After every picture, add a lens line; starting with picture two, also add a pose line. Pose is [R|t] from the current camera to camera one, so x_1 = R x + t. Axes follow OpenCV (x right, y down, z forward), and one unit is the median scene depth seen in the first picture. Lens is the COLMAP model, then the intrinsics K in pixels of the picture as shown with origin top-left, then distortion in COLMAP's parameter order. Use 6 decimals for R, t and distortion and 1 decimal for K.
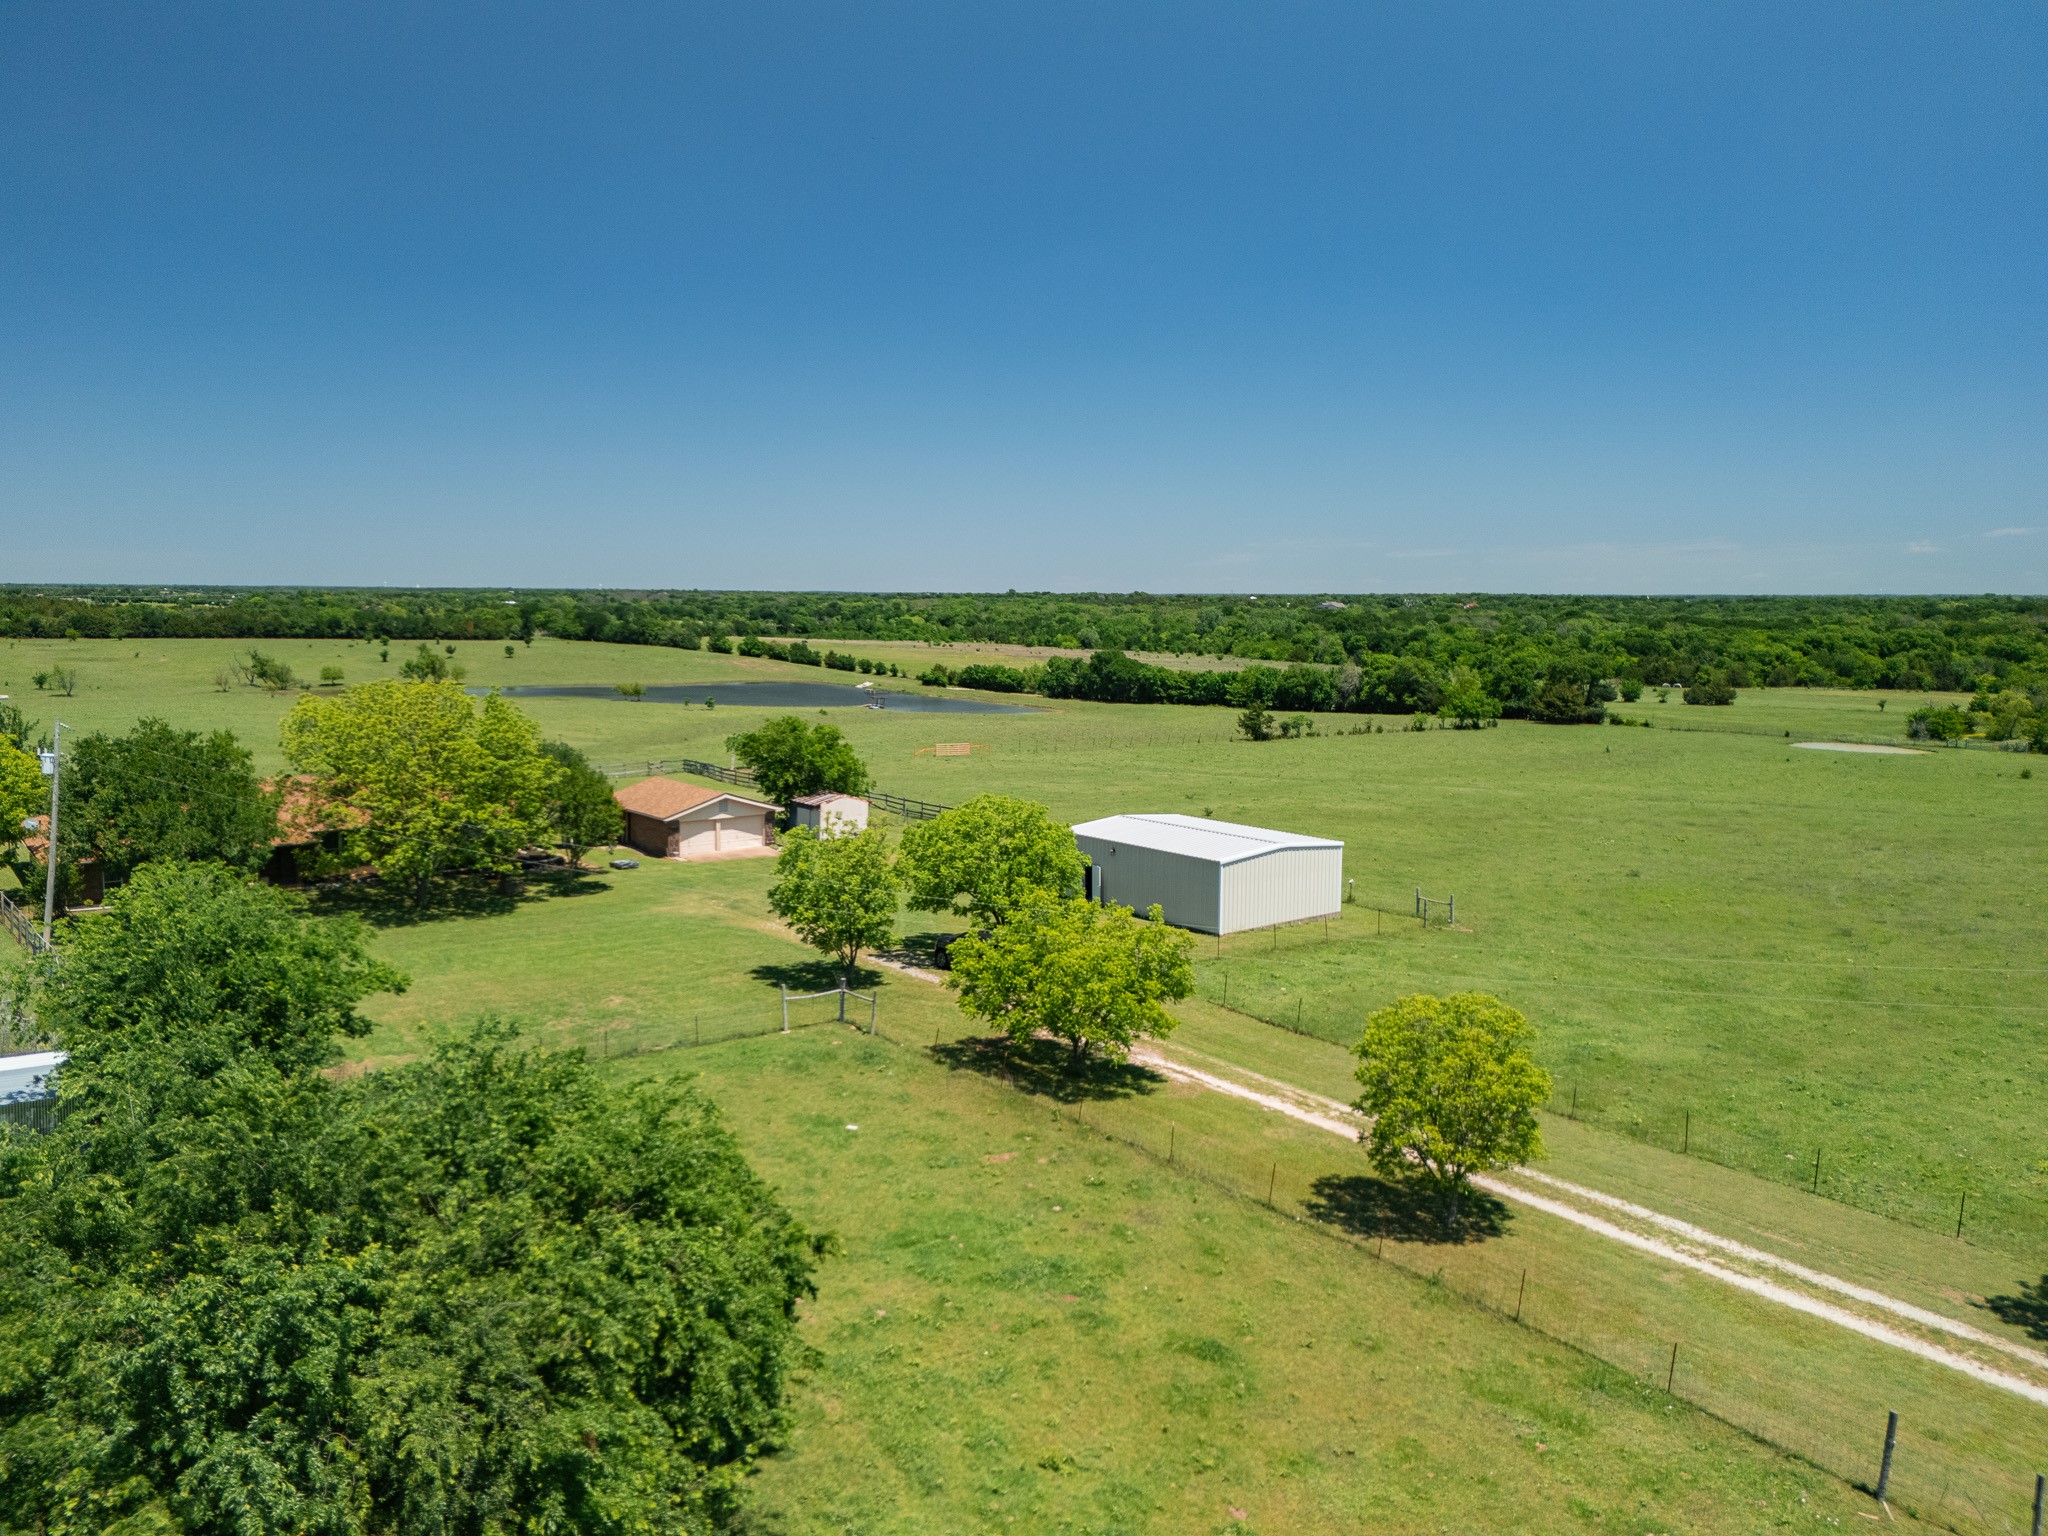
lens RADIAL K [[1495.4, 0, 1030.8], [0, 1495.4, 788.6], [0, 0, 1]] dist [0.090426, -0.092341]
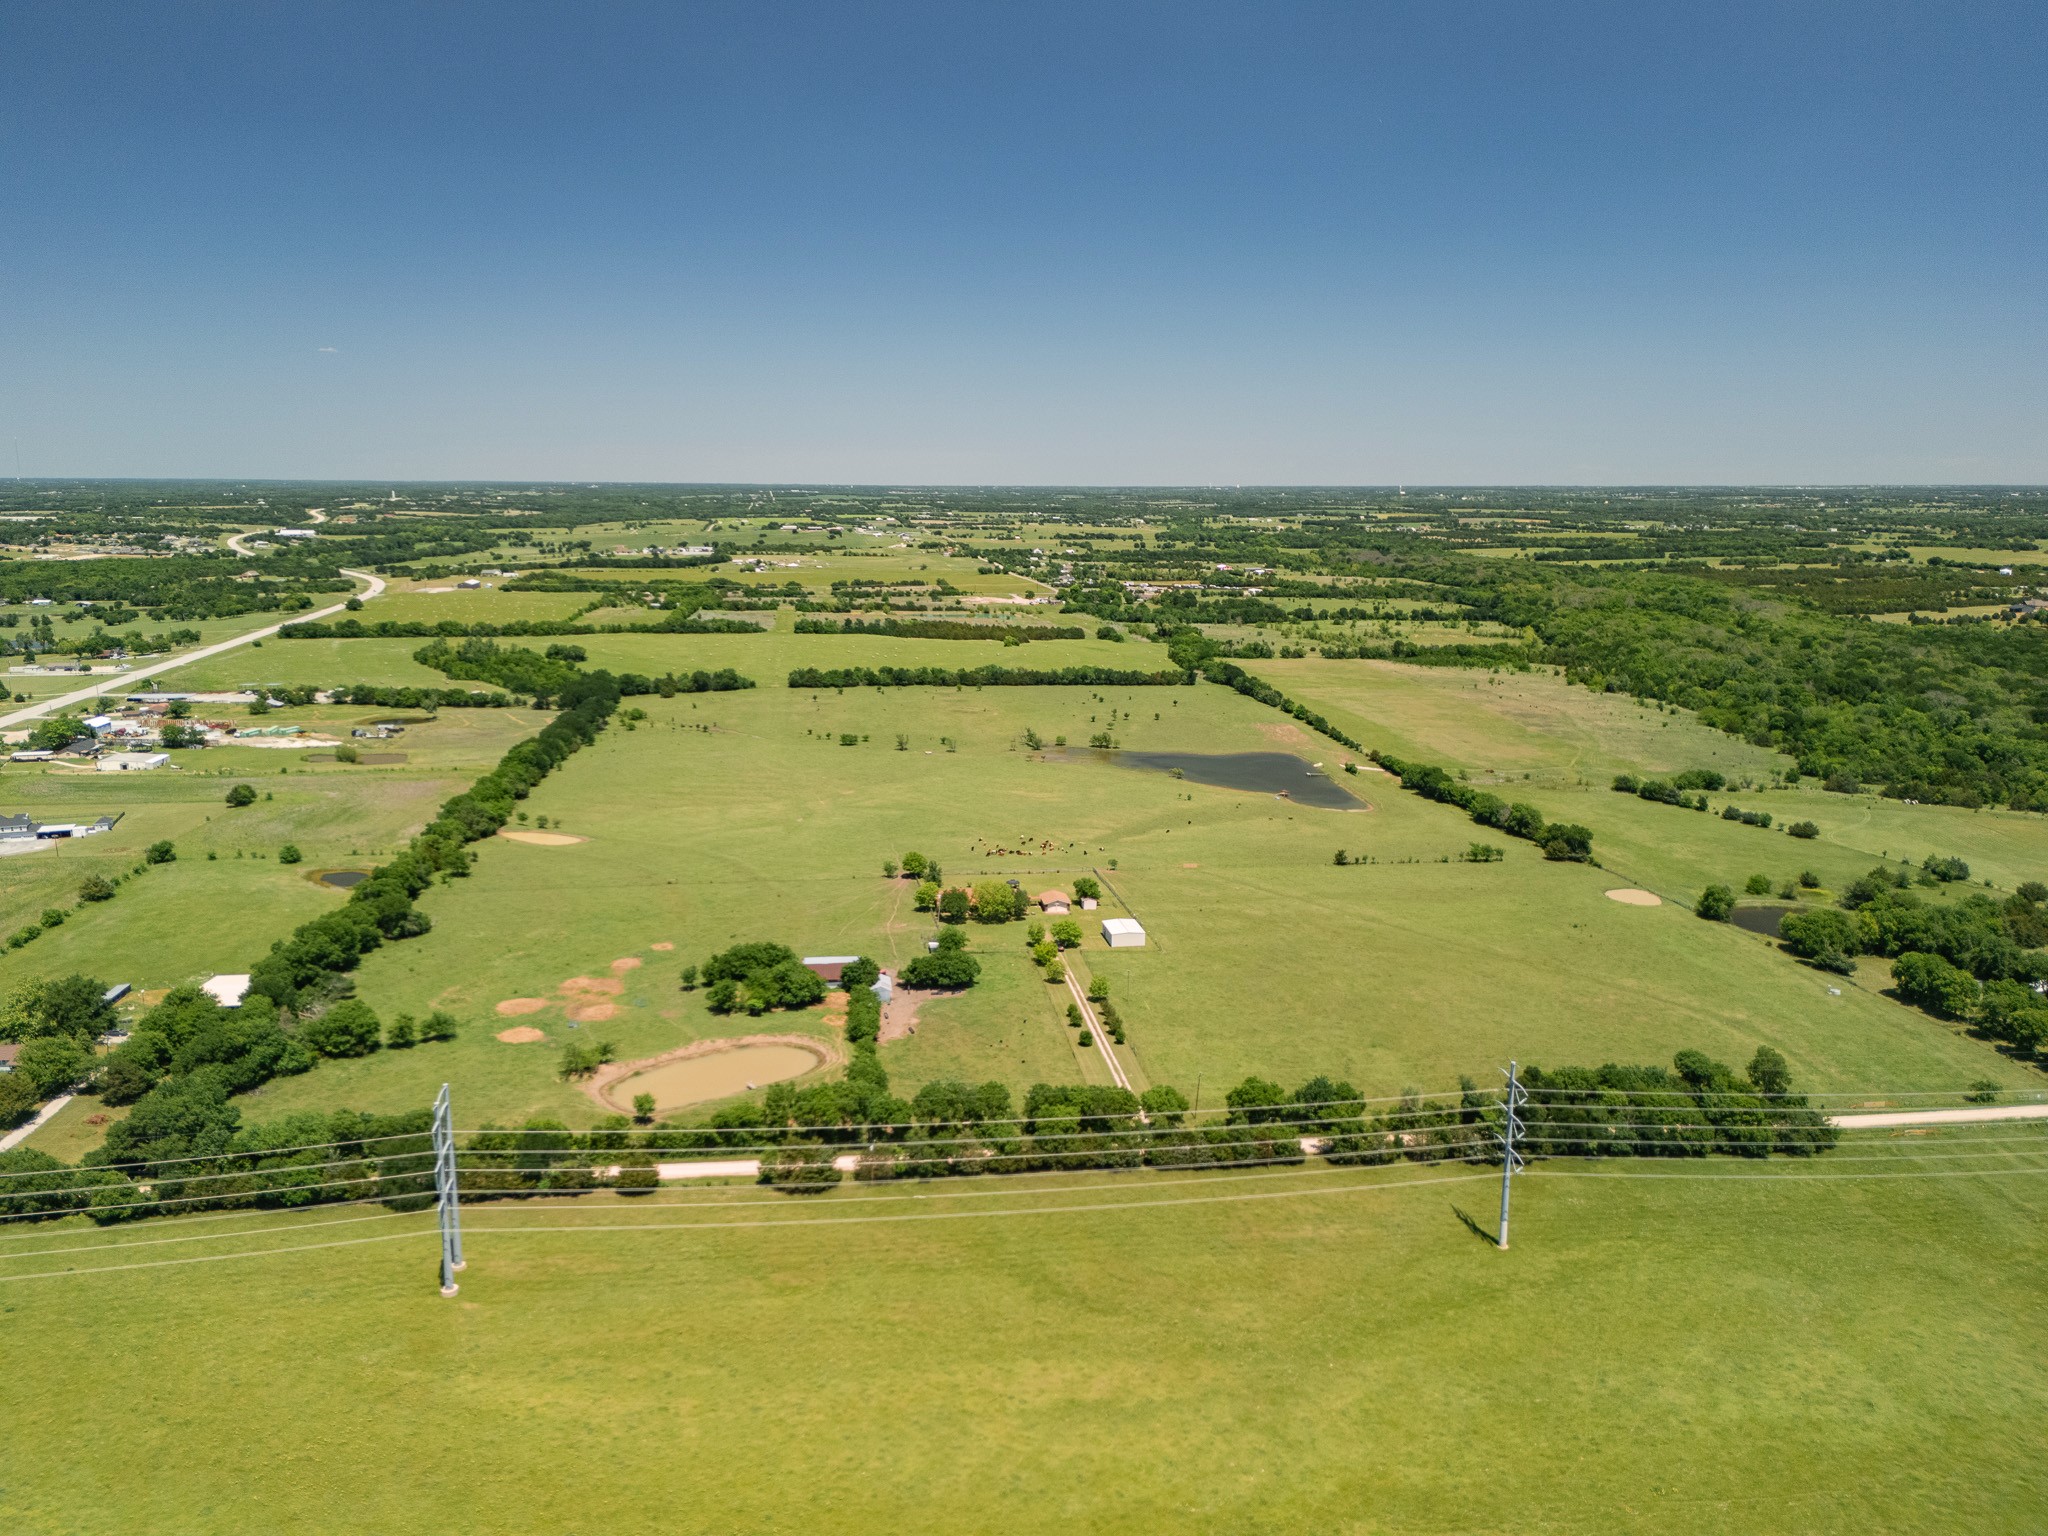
lens RADIAL K [[1495.4, 0, 1032.3], [0, 1495.4, 765.9], [0, 0, 1]] dist [0.090426, -0.092341]
pose [[0.868453, 0.091791, -0.487199, 0.495151], [-0.063994, 0.995245, 0.073438, -0.188917], [0.491623, -0.032599, 0.870197, -0.778715]]
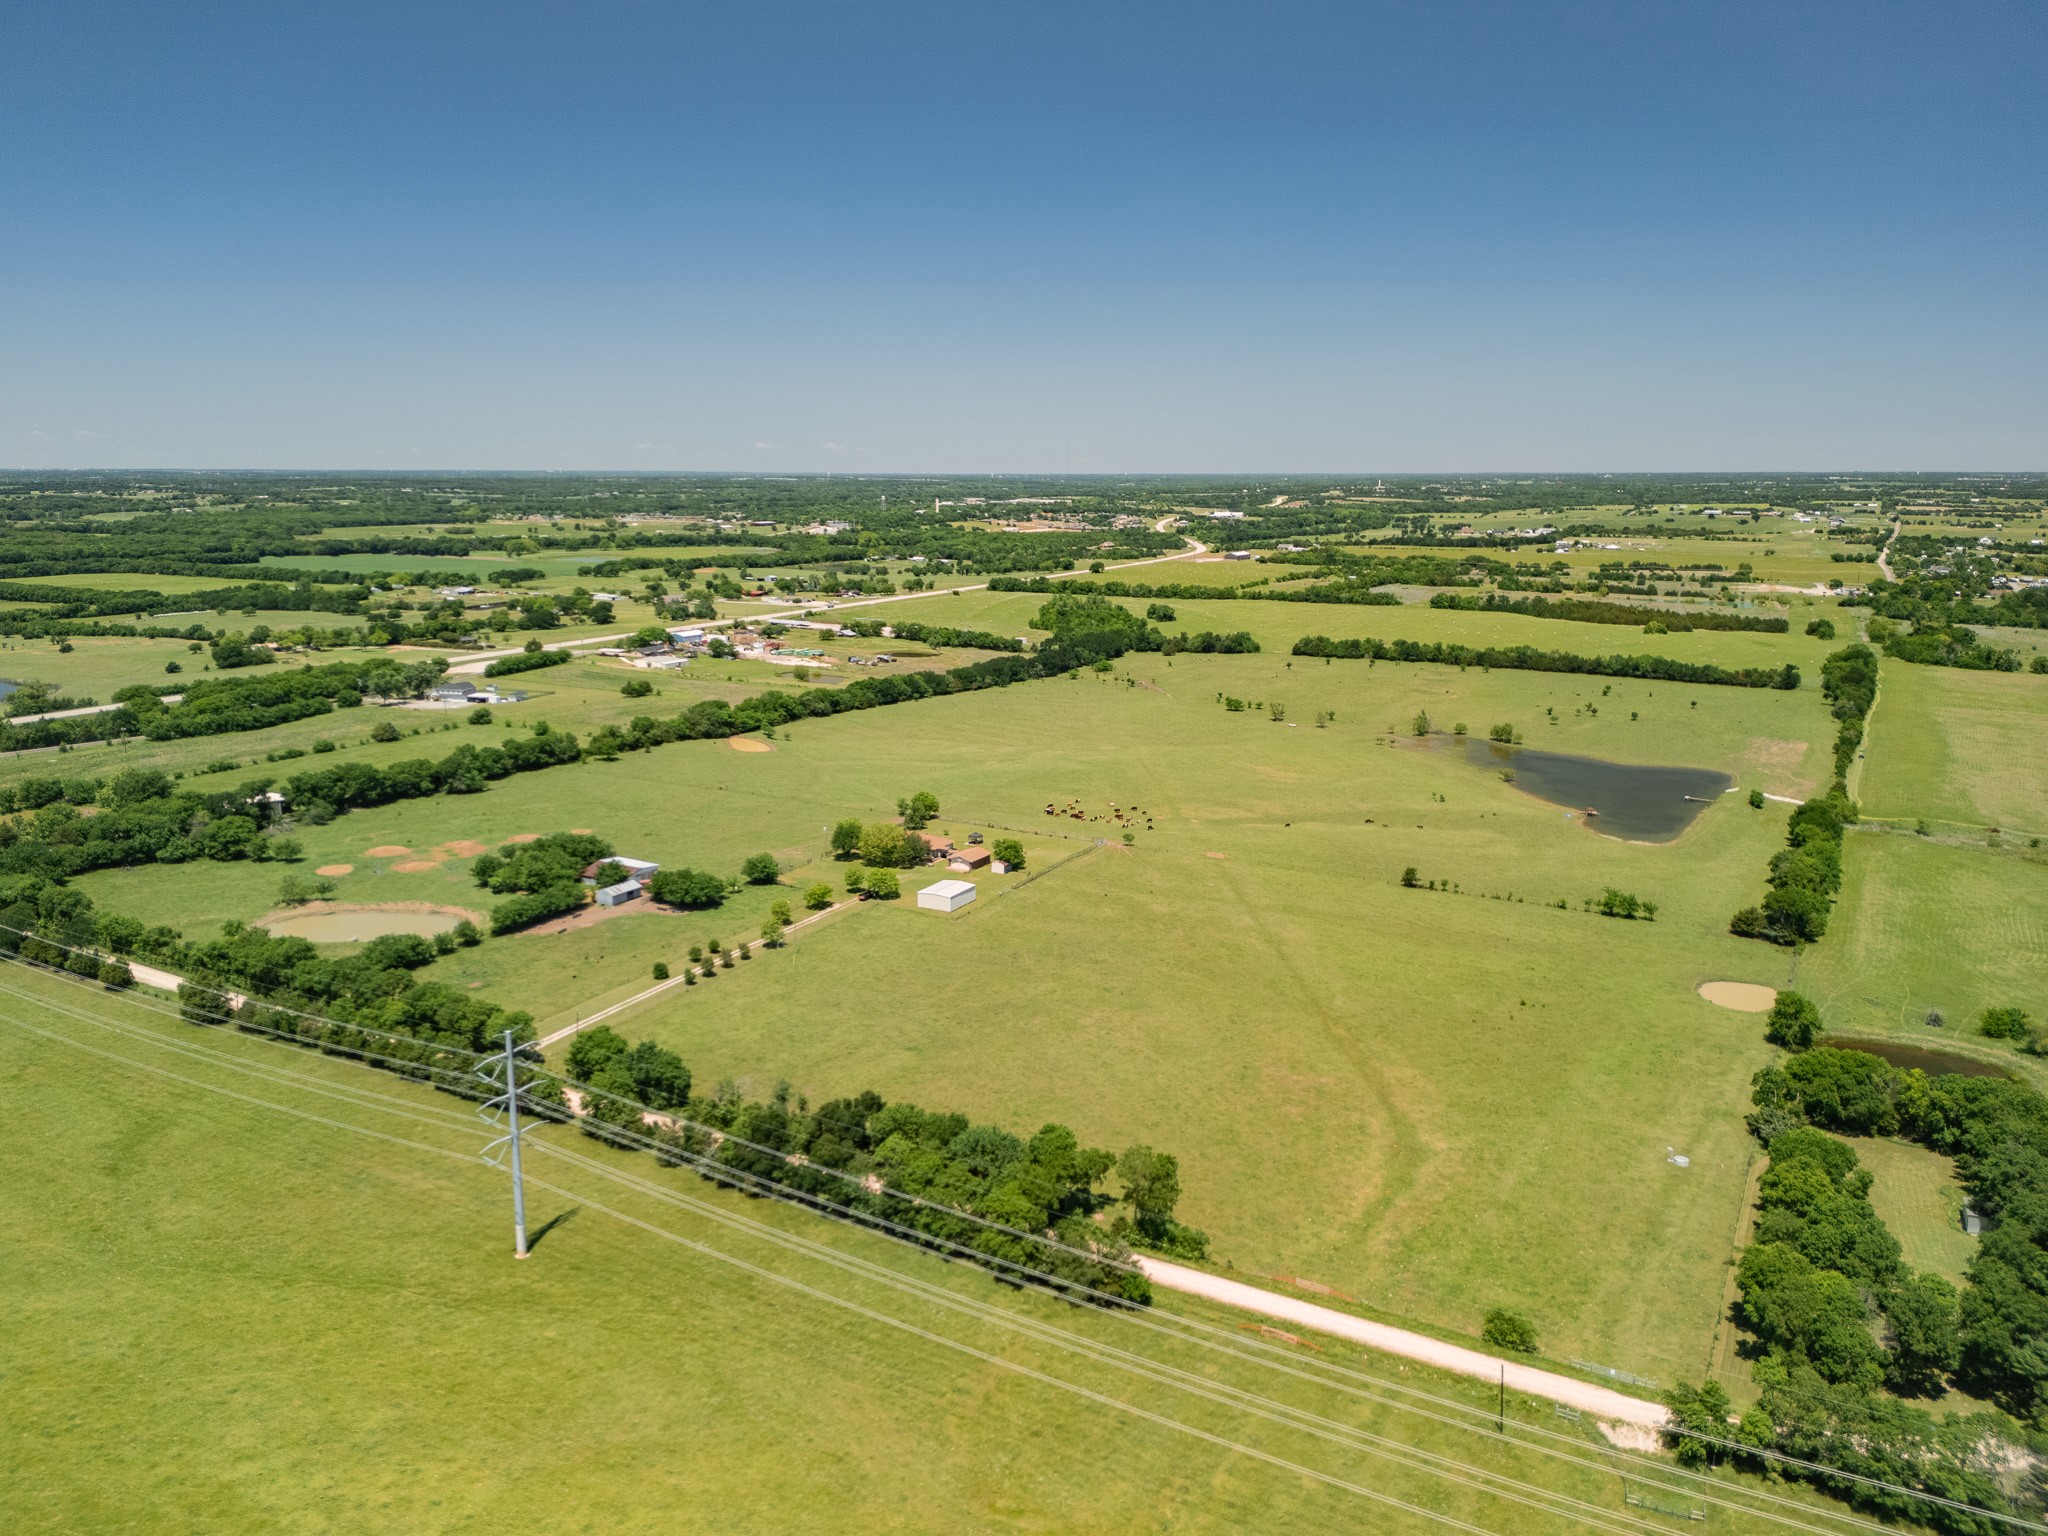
lens RADIAL K [[1495.4, 0, 1033.6], [0, 1495.4, 784.5], [0, 0, 1]] dist [0.090426, -0.092341]
pose [[0.389241, 0.186133, -0.902134, 0.925885], [-0.119934, 0.981275, 0.150714, -0.216695], [0.913295, 0.049533, 0.404276, -0.134453]]
